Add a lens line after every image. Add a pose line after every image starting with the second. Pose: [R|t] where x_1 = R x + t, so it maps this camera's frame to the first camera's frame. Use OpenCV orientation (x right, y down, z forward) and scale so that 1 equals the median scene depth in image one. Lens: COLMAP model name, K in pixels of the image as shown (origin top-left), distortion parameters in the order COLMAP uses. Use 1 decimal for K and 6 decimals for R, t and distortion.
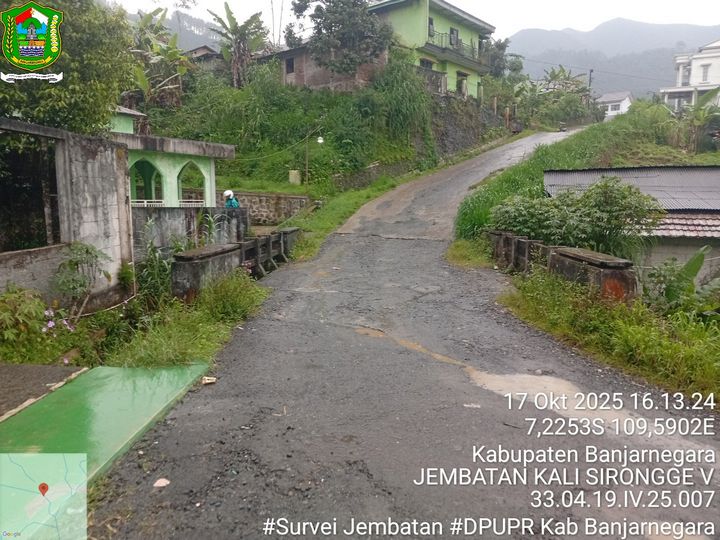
lens RADIAL K [[554.8, 0, 360.0], [0, 554.8, 270.0], [0, 0, 1]] dist [0.004234, 0.000129]
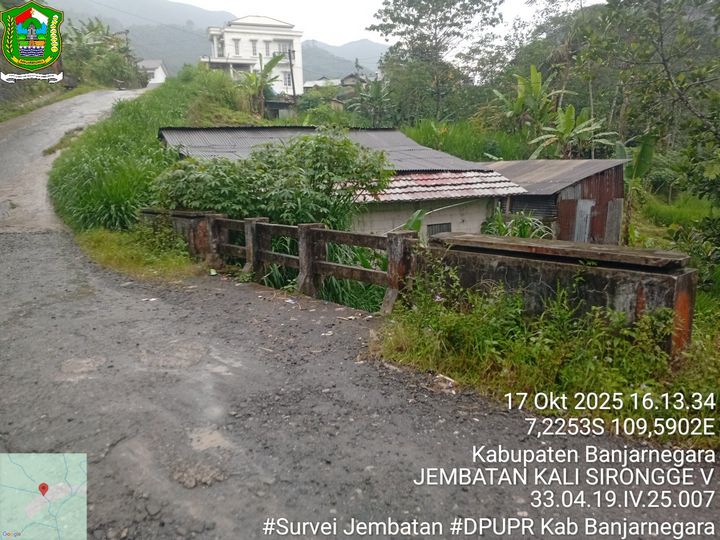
lens RADIAL K [[554.8, 0, 360.0], [0, 554.8, 270.0], [0, 0, 1]] dist [0.004234, 0.000129]
pose [[0.718831, -0.152732, 0.678200, -0.013077], [0.115743, 0.988245, 0.099878, -0.012868], [-0.685482, 0.006702, 0.728059, 0.117408]]
